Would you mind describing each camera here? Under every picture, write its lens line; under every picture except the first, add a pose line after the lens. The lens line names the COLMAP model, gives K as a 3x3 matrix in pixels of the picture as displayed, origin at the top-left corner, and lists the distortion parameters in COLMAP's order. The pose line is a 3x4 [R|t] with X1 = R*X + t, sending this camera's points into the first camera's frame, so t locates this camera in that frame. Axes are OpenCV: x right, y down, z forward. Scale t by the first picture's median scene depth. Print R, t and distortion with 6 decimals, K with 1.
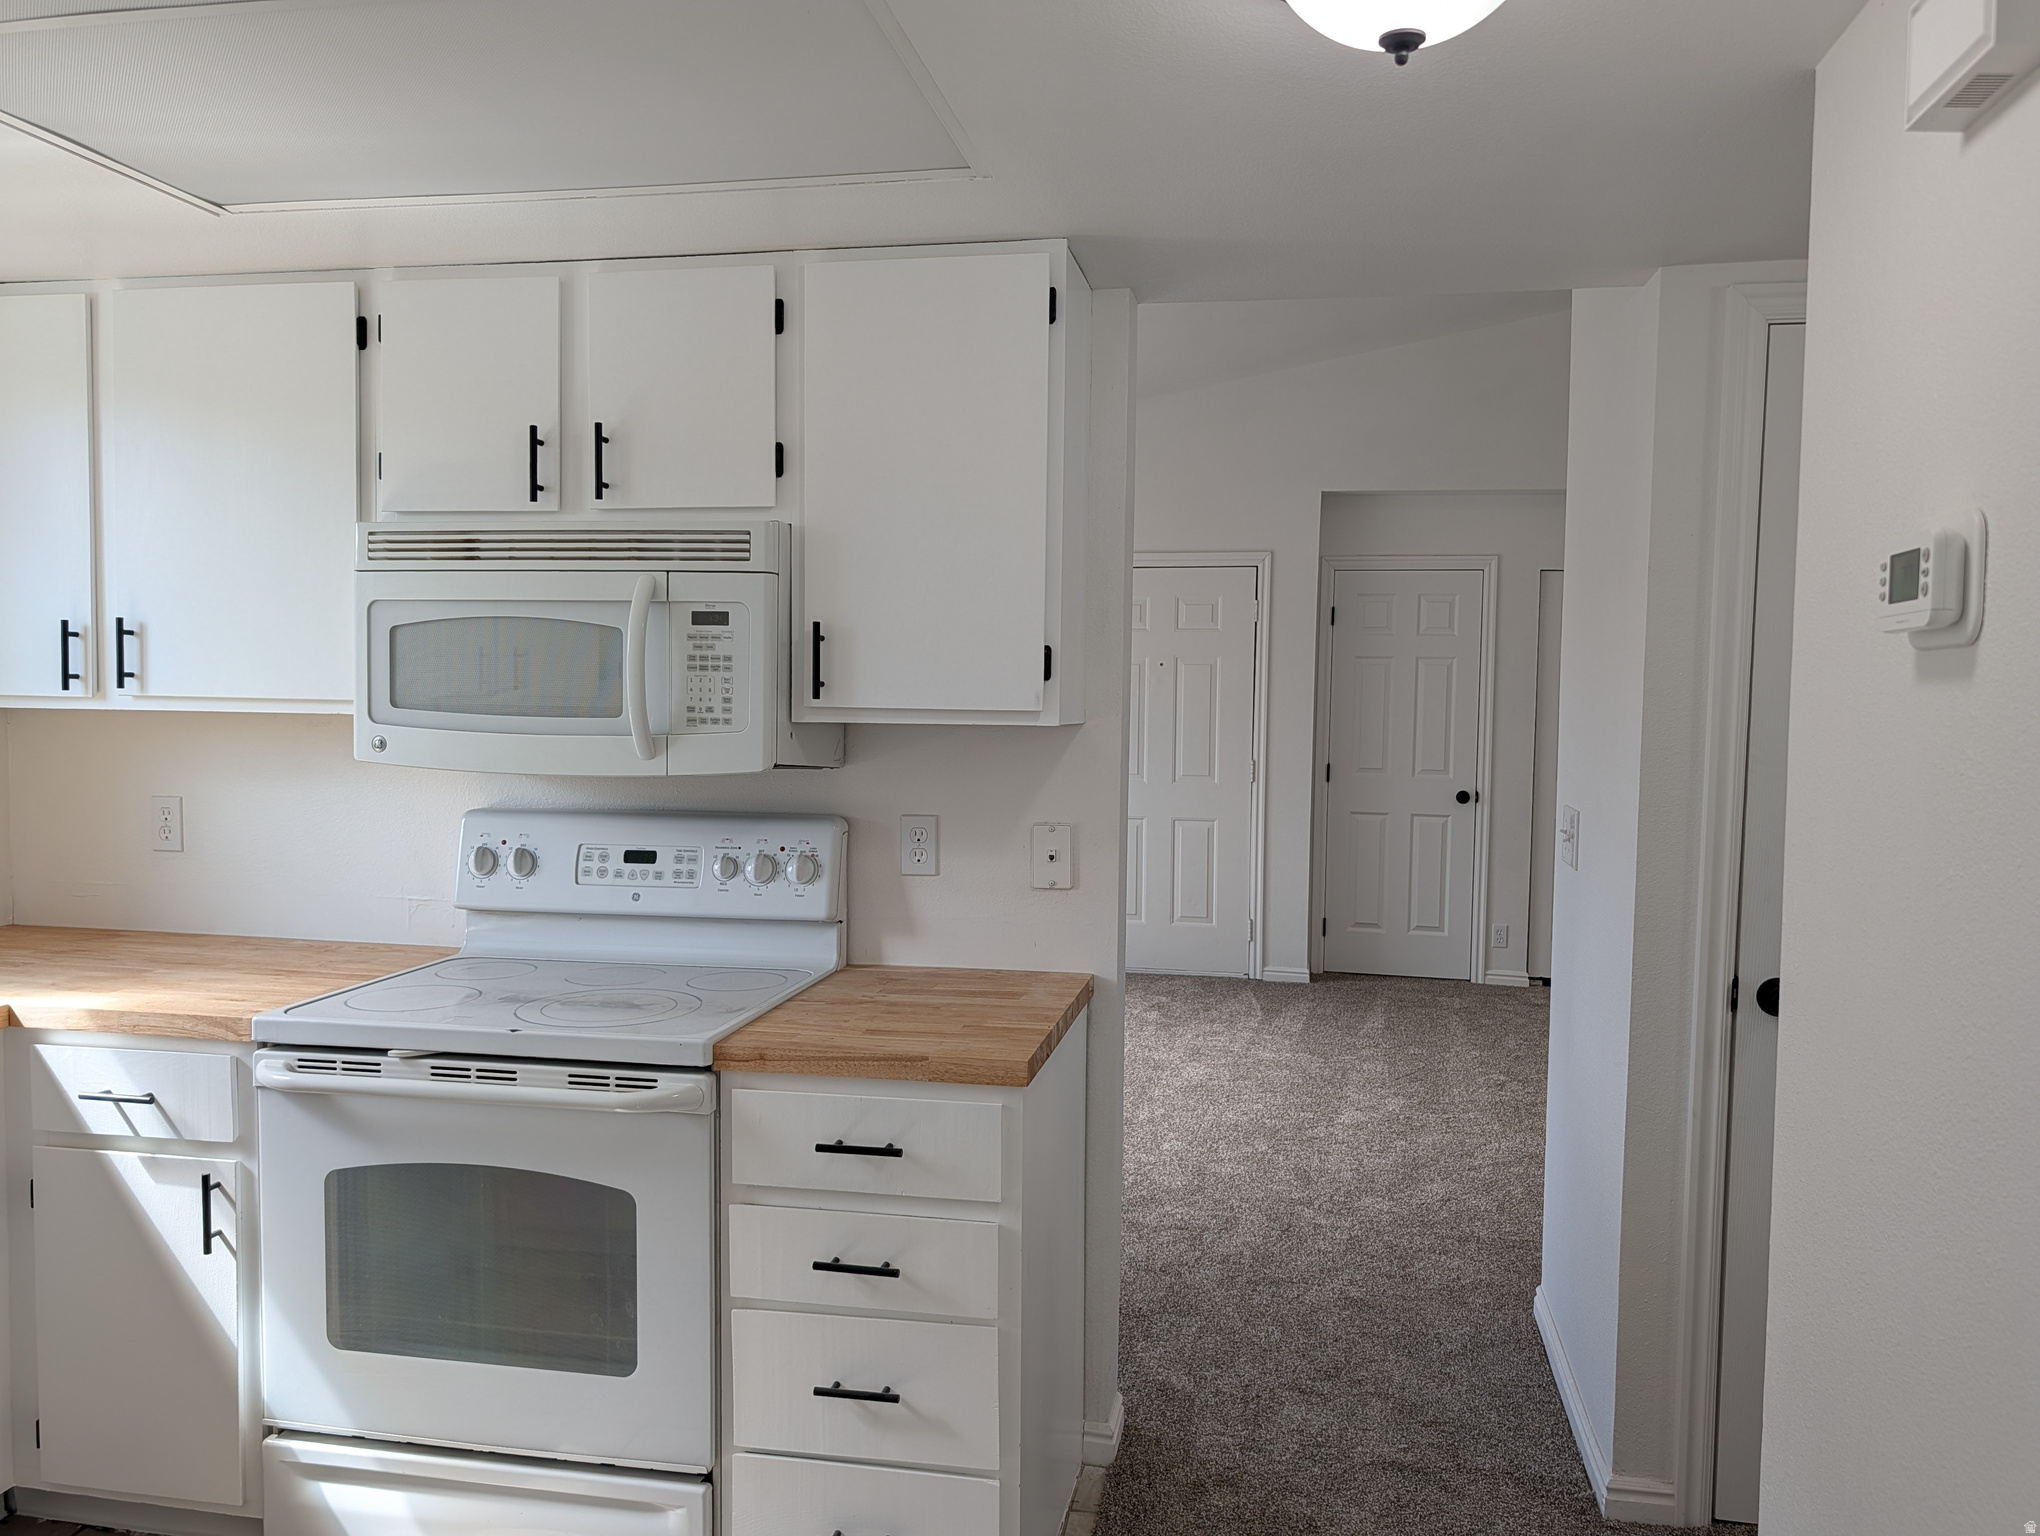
lens RADIAL K [[1478.8, 0, 1034.2], [0, 1478.8, 767.3], [0, 0, 1]] dist [0.025127, -0.022477]
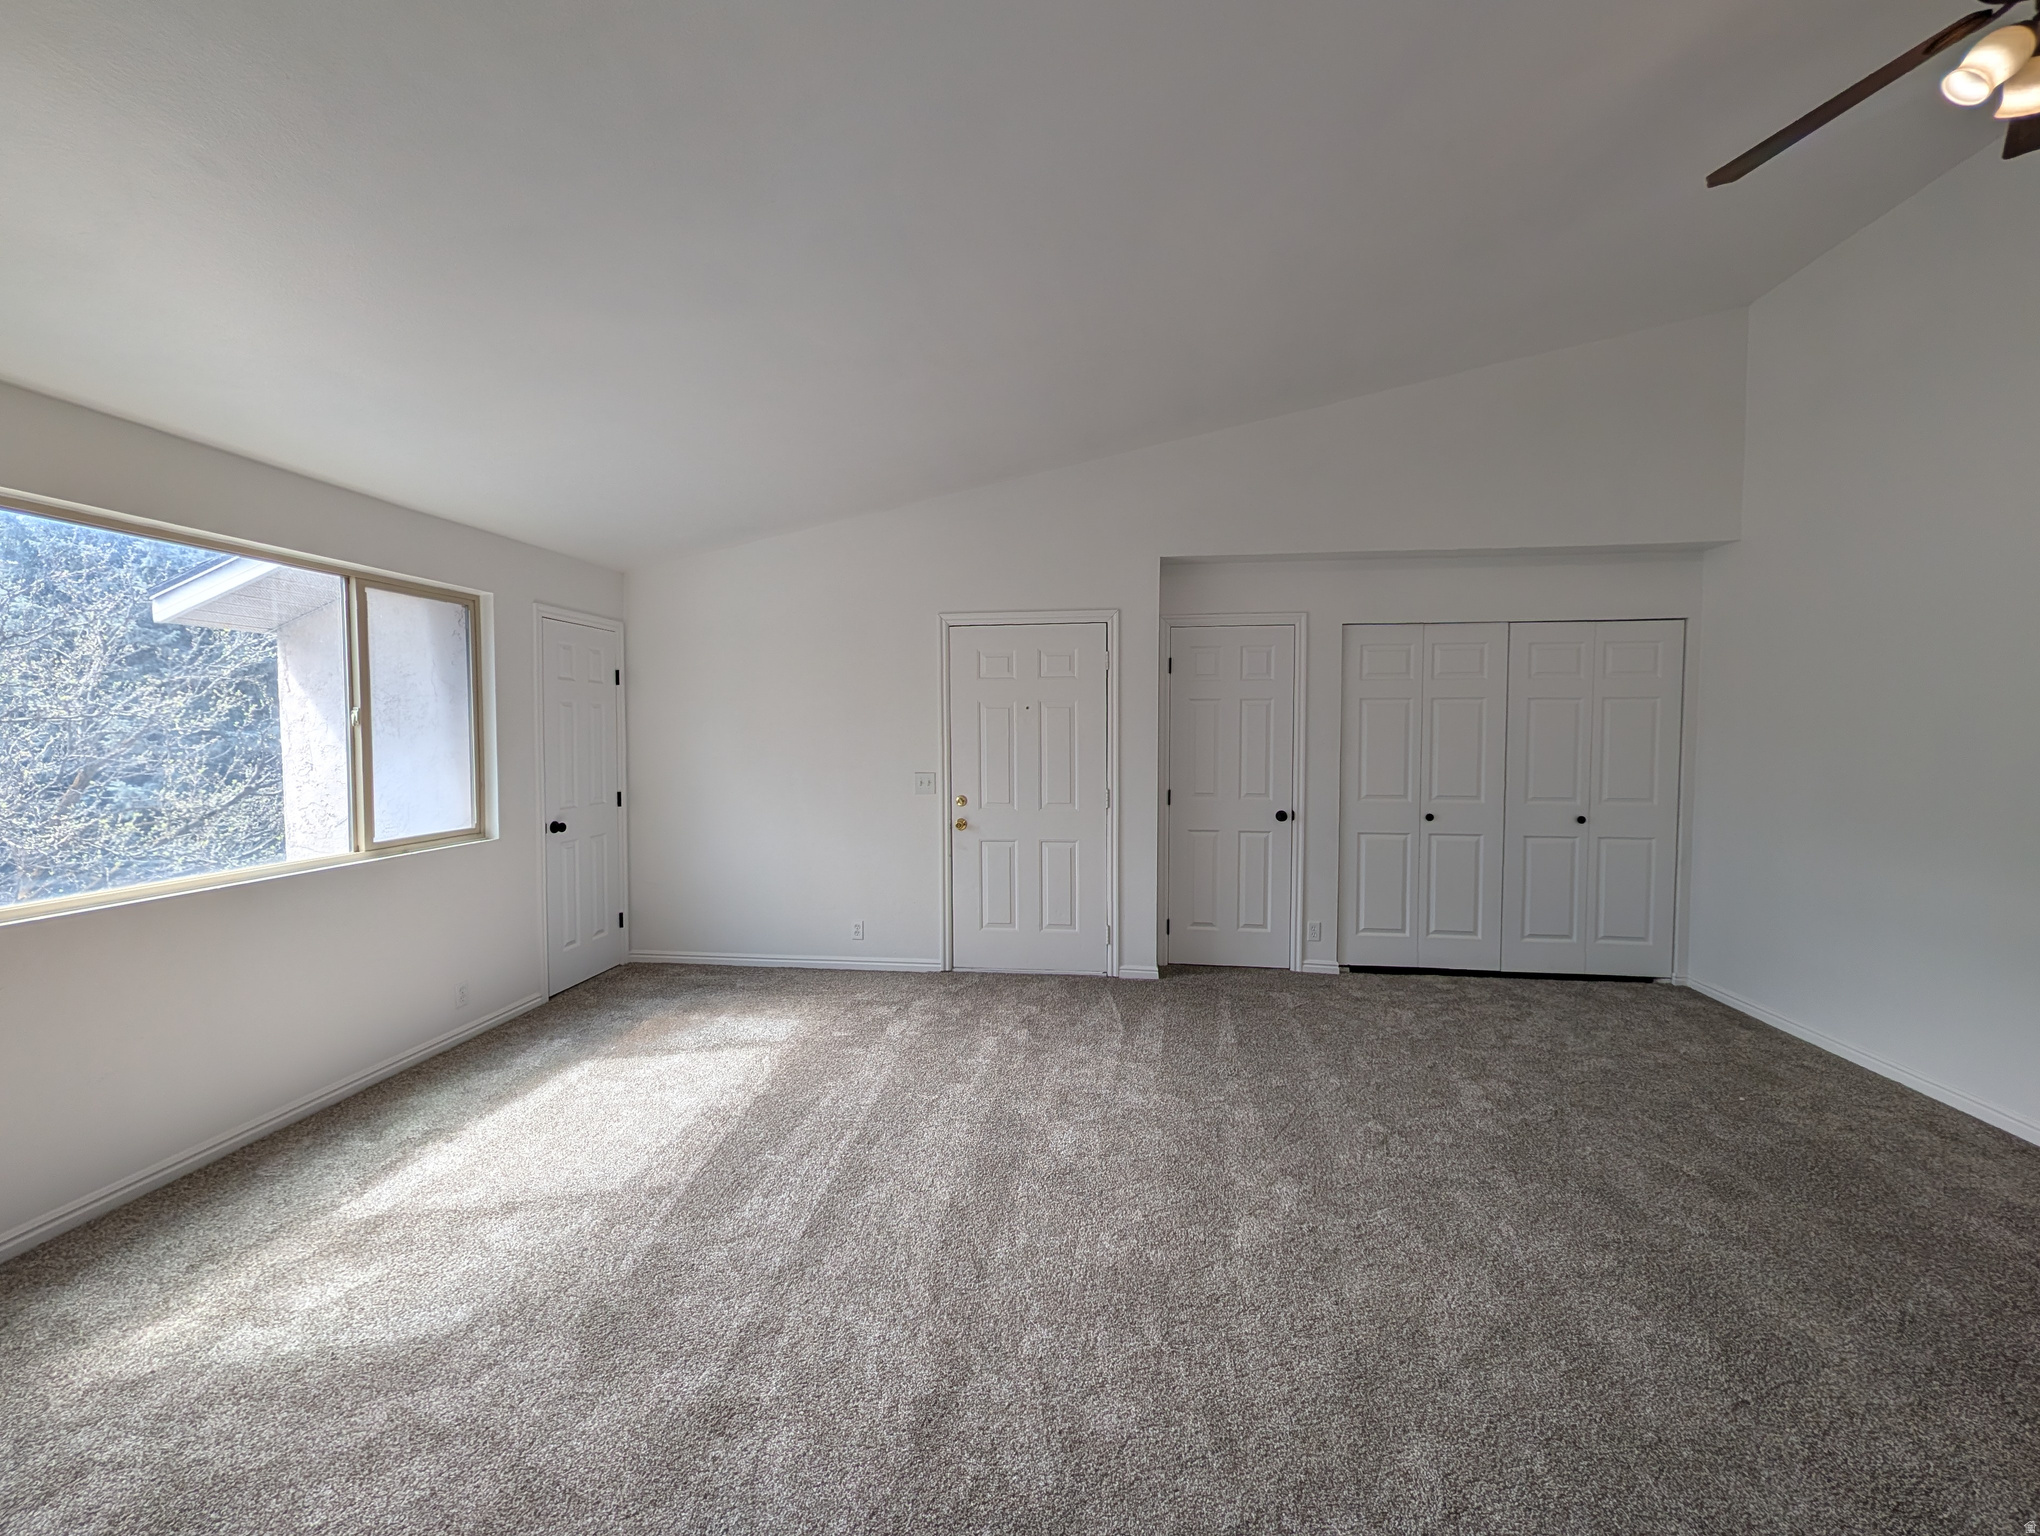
lens RADIAL K [[787.6, 0, 1022.6], [0, 787.6, 768.3], [0, 0, 1]] dist [0.004017, -0.000440]
pose [[0.997941, -0.021191, 0.060533, 0.044130], [0.021446, 0.999764, -0.003574, -0.020798], [-0.060443, 0.004865, 0.998160, 0.383349]]
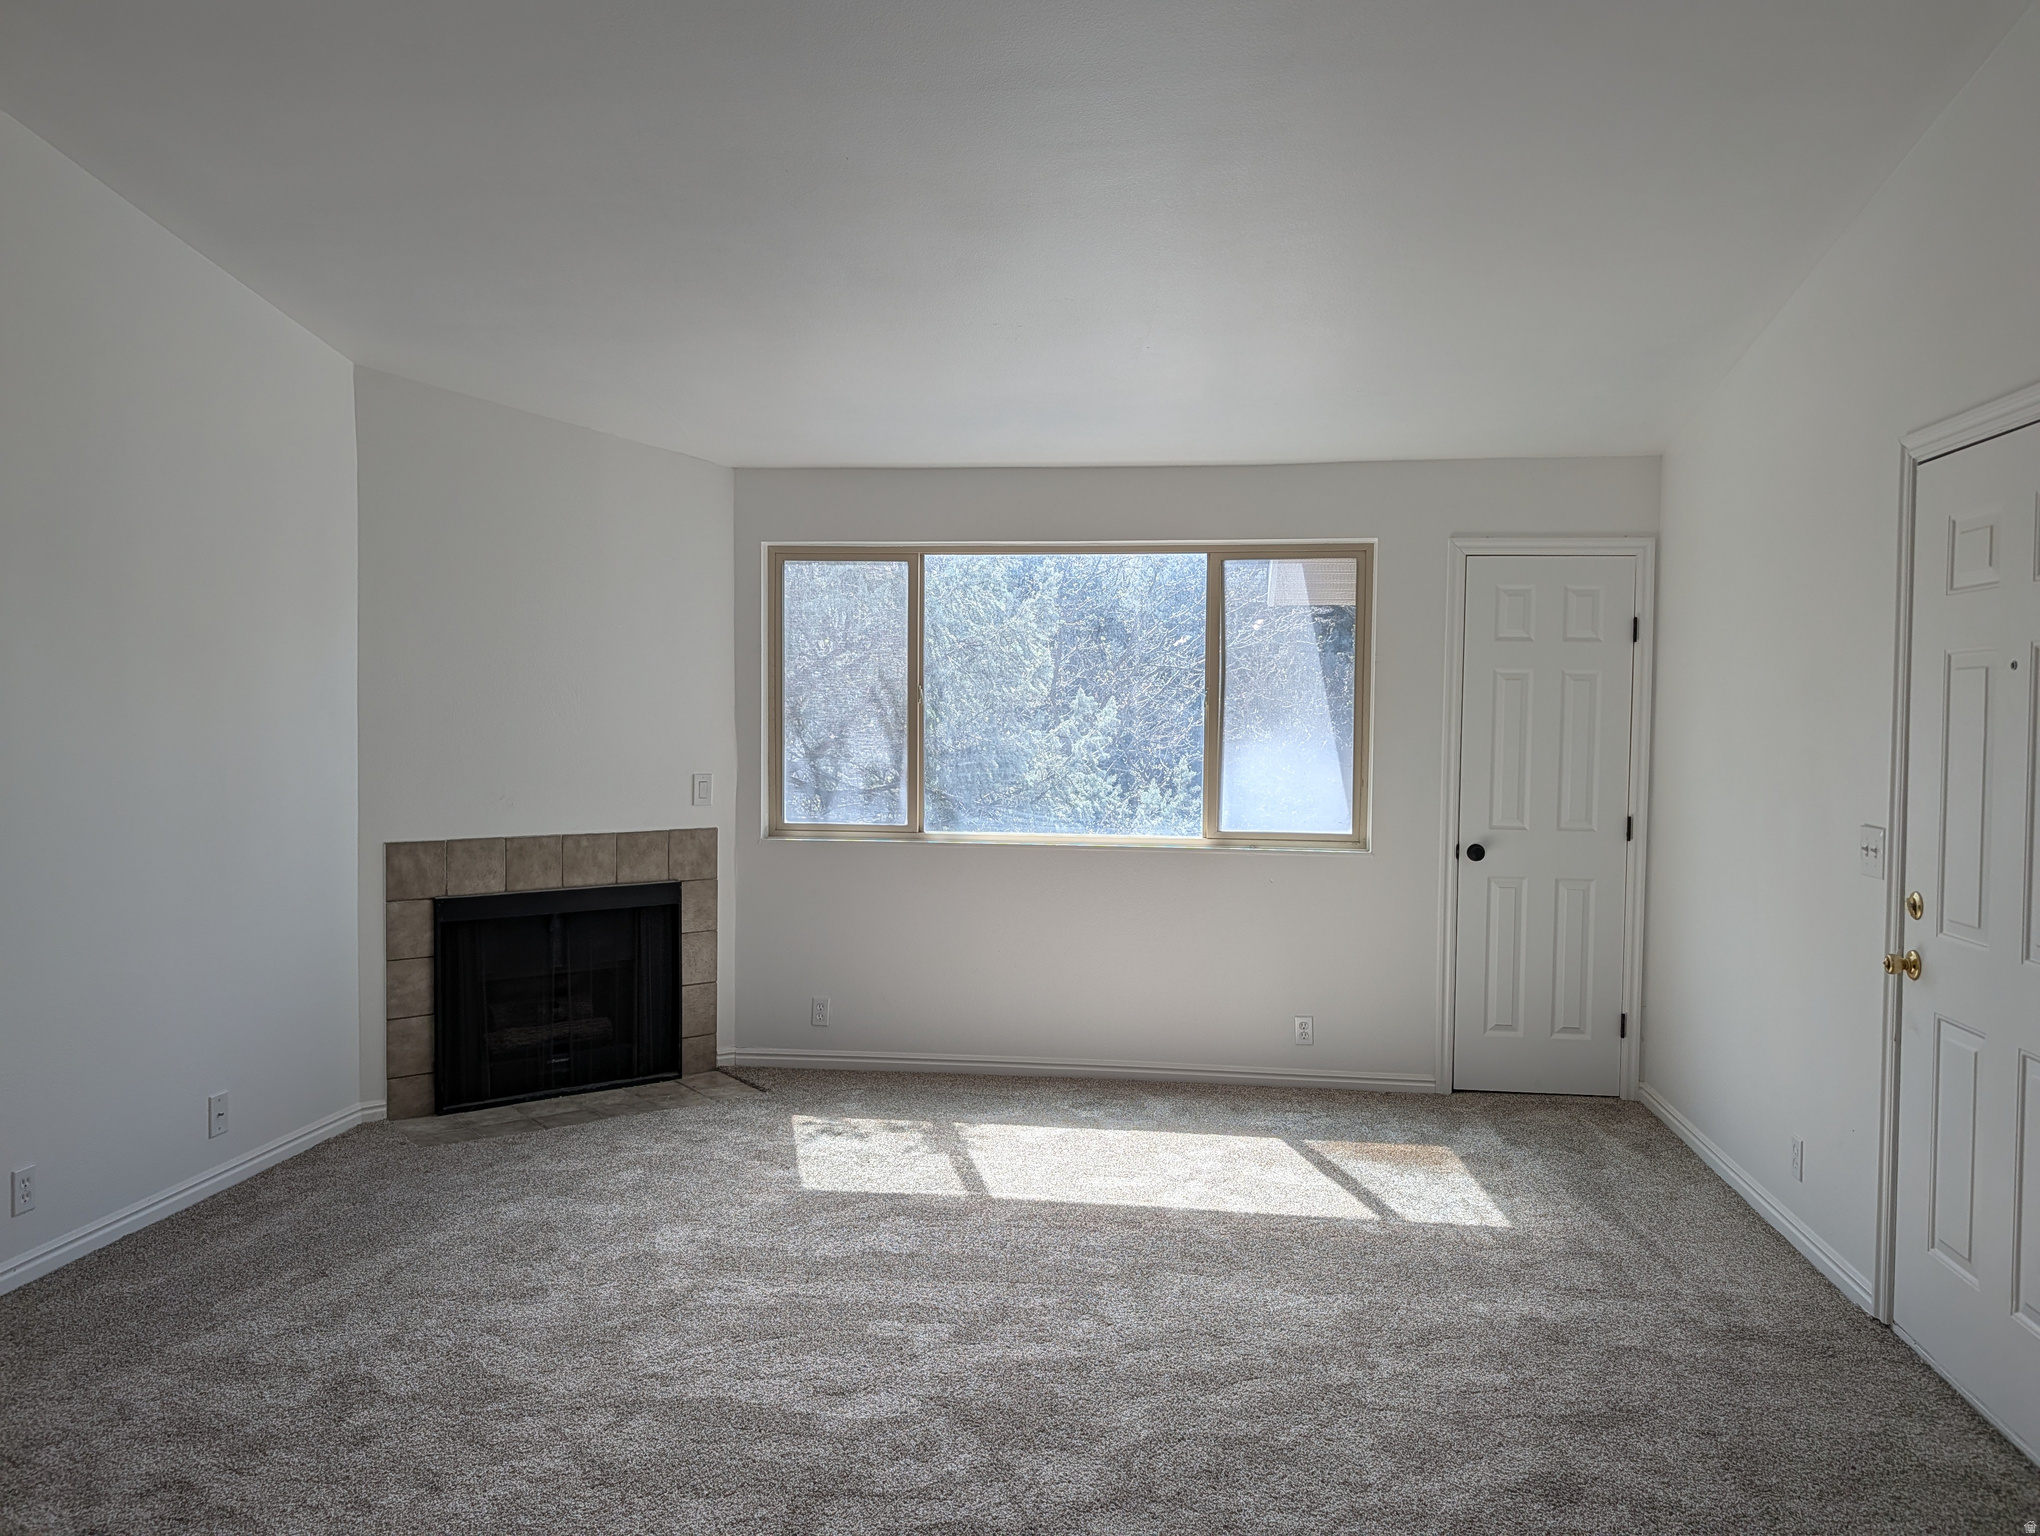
lens RADIAL K [[1478.8, 0, 1039.8], [0, 1478.8, 761.8], [0, 0, 1]] dist [0.025127, -0.022477]
pose [[0.053061, 0.026143, -0.998249, 0.484207], [-0.059381, 0.997971, 0.022979, -0.037967], [0.996824, 0.058058, 0.054506, 0.714308]]
